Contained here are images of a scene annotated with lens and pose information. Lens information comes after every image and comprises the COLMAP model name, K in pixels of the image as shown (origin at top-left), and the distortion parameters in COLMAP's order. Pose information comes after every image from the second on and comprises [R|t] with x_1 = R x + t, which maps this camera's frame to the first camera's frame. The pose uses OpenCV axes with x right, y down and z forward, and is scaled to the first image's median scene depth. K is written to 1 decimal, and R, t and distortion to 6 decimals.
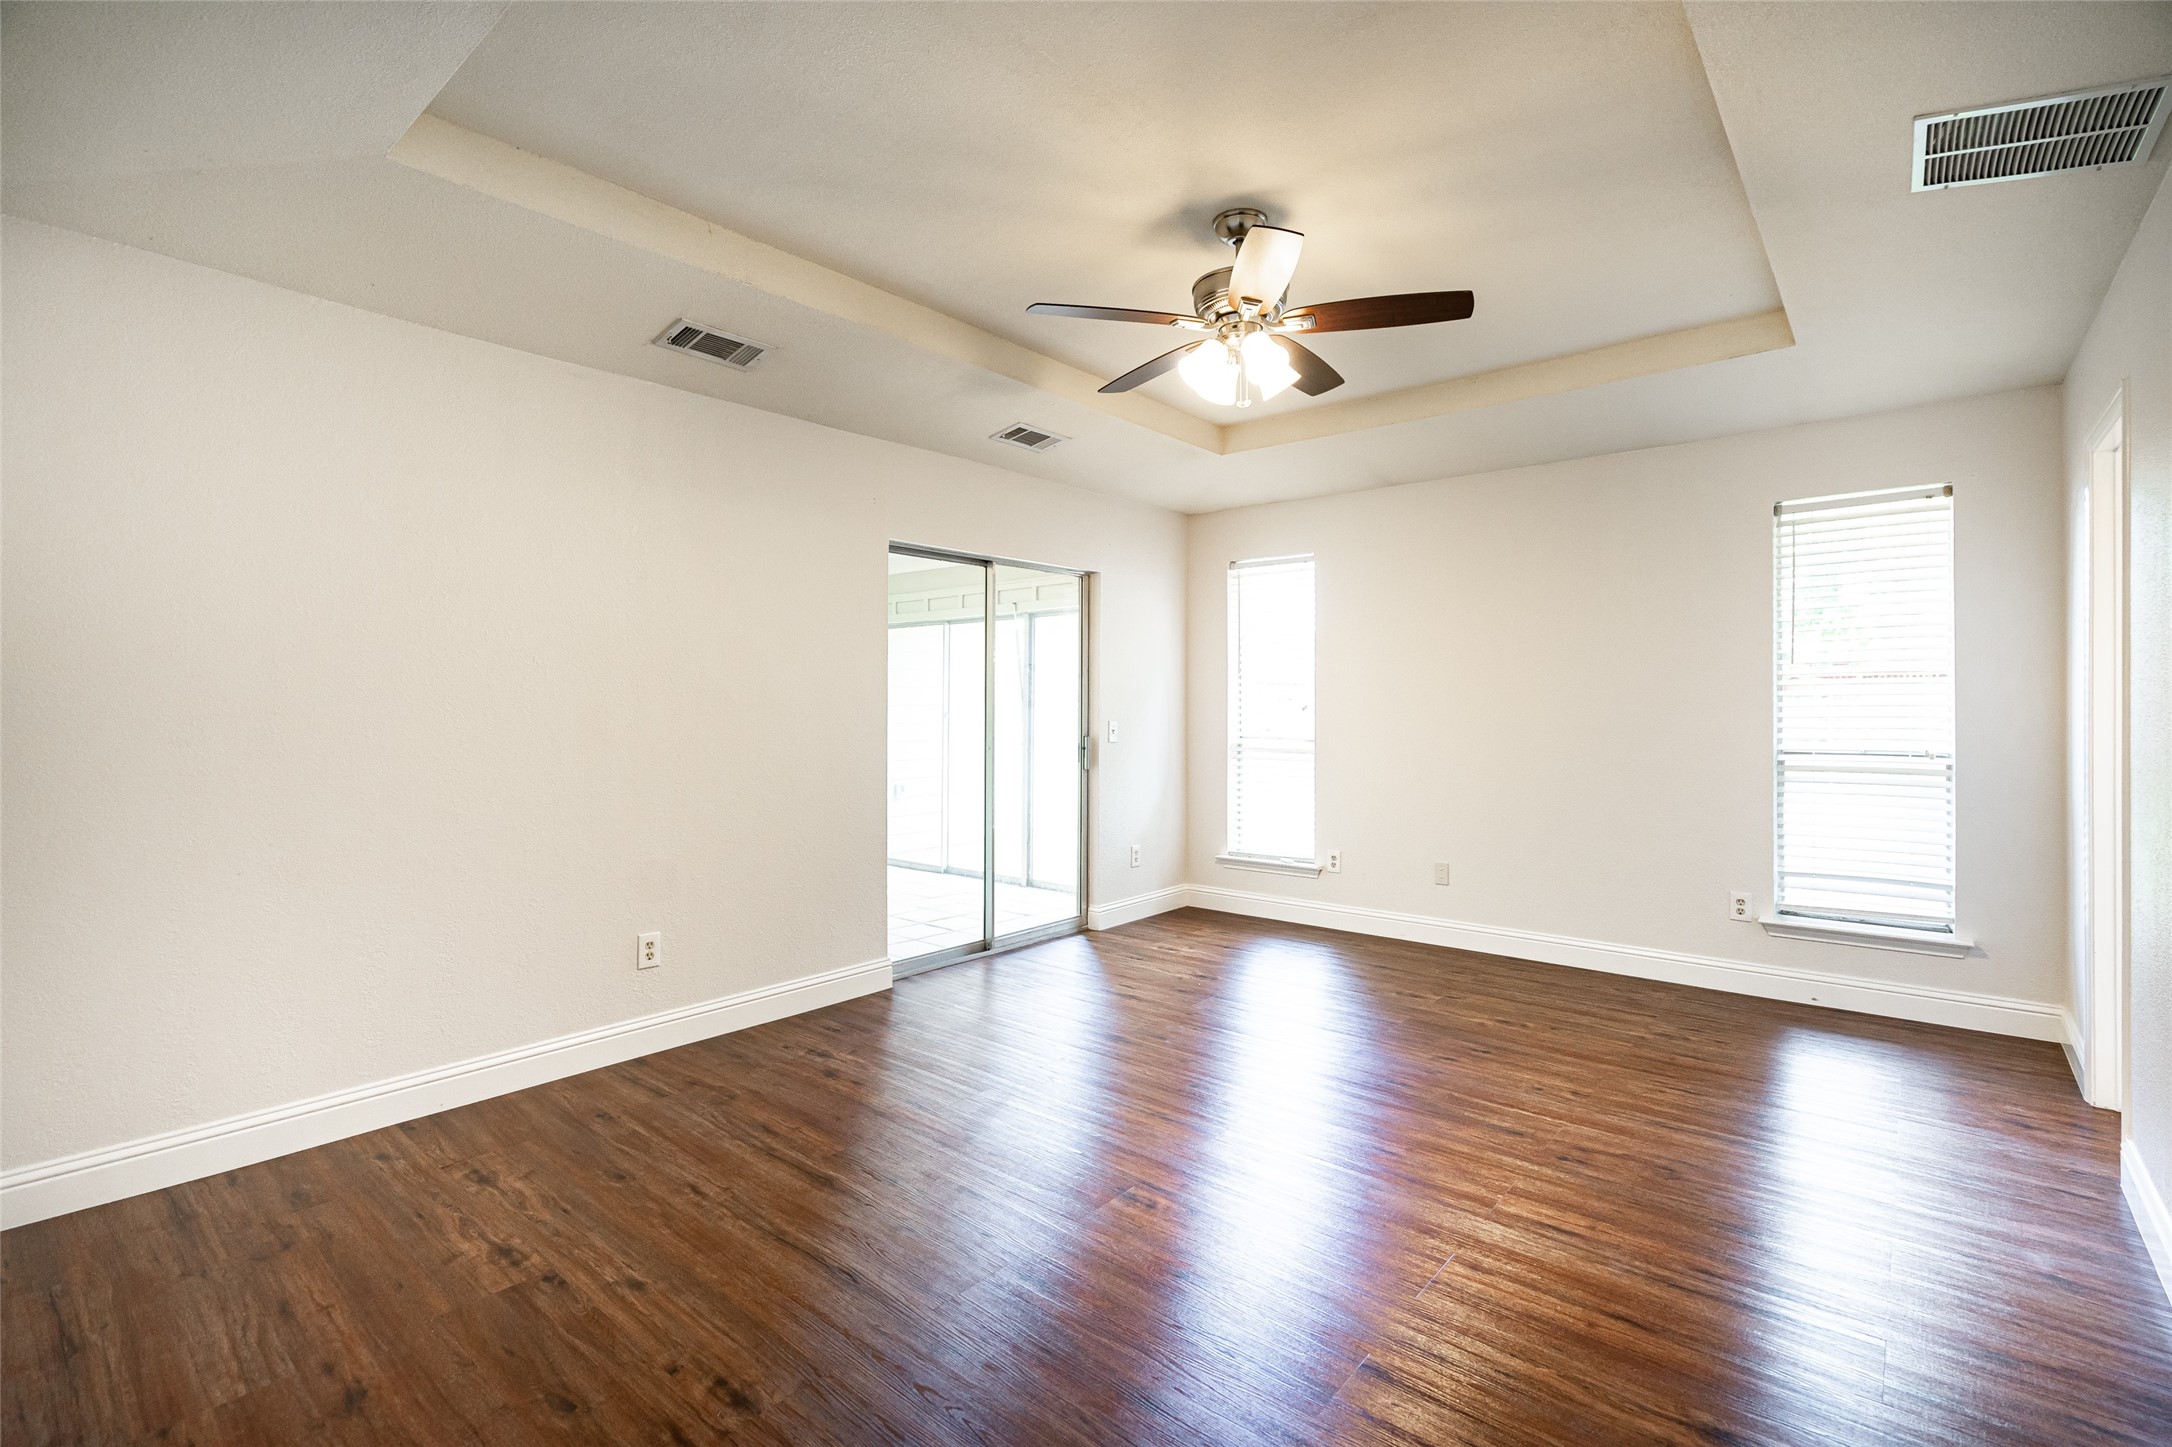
lens RADIAL K [[975.1, 0, 1090.4], [0, 975.1, 707.2], [0, 0, 1]] dist [-0.004364, 0.002290]
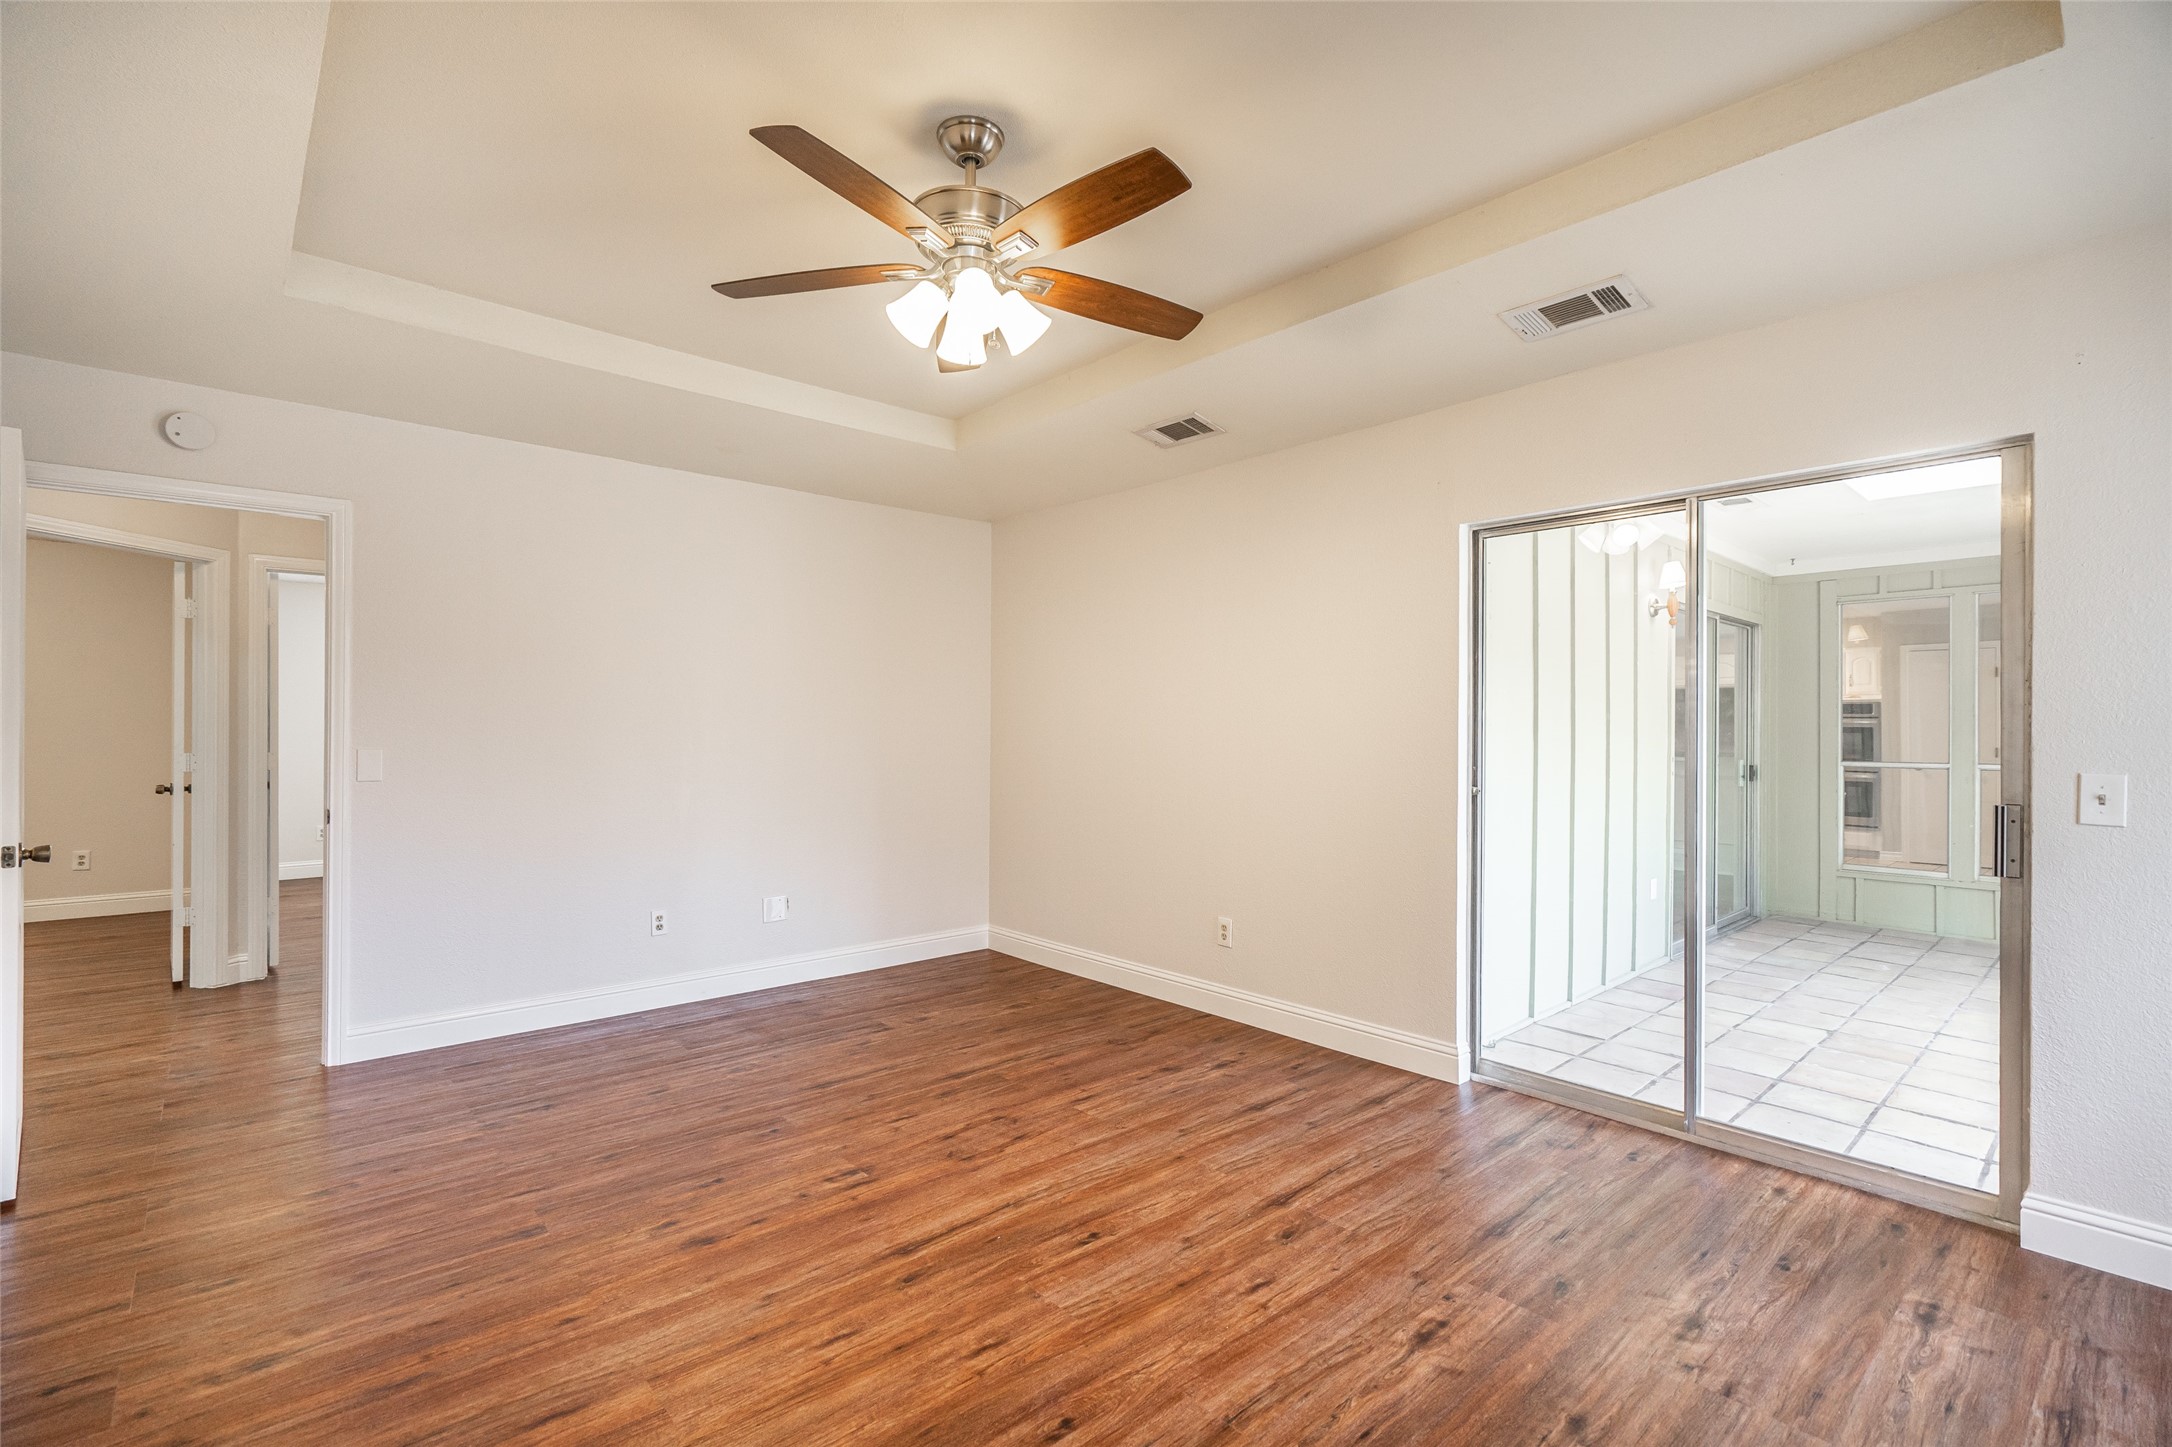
lens RADIAL K [[975.1, 0, 1088.5], [0, 975.1, 728.9], [0, 0, 1]] dist [-0.004364, 0.002290]
pose [[-0.131308, 0.000169, -0.991342, 0.975763], [-0.006162, 0.999981, 0.000987, -0.005279], [0.991322, 0.006238, -0.131304, 1.244452]]
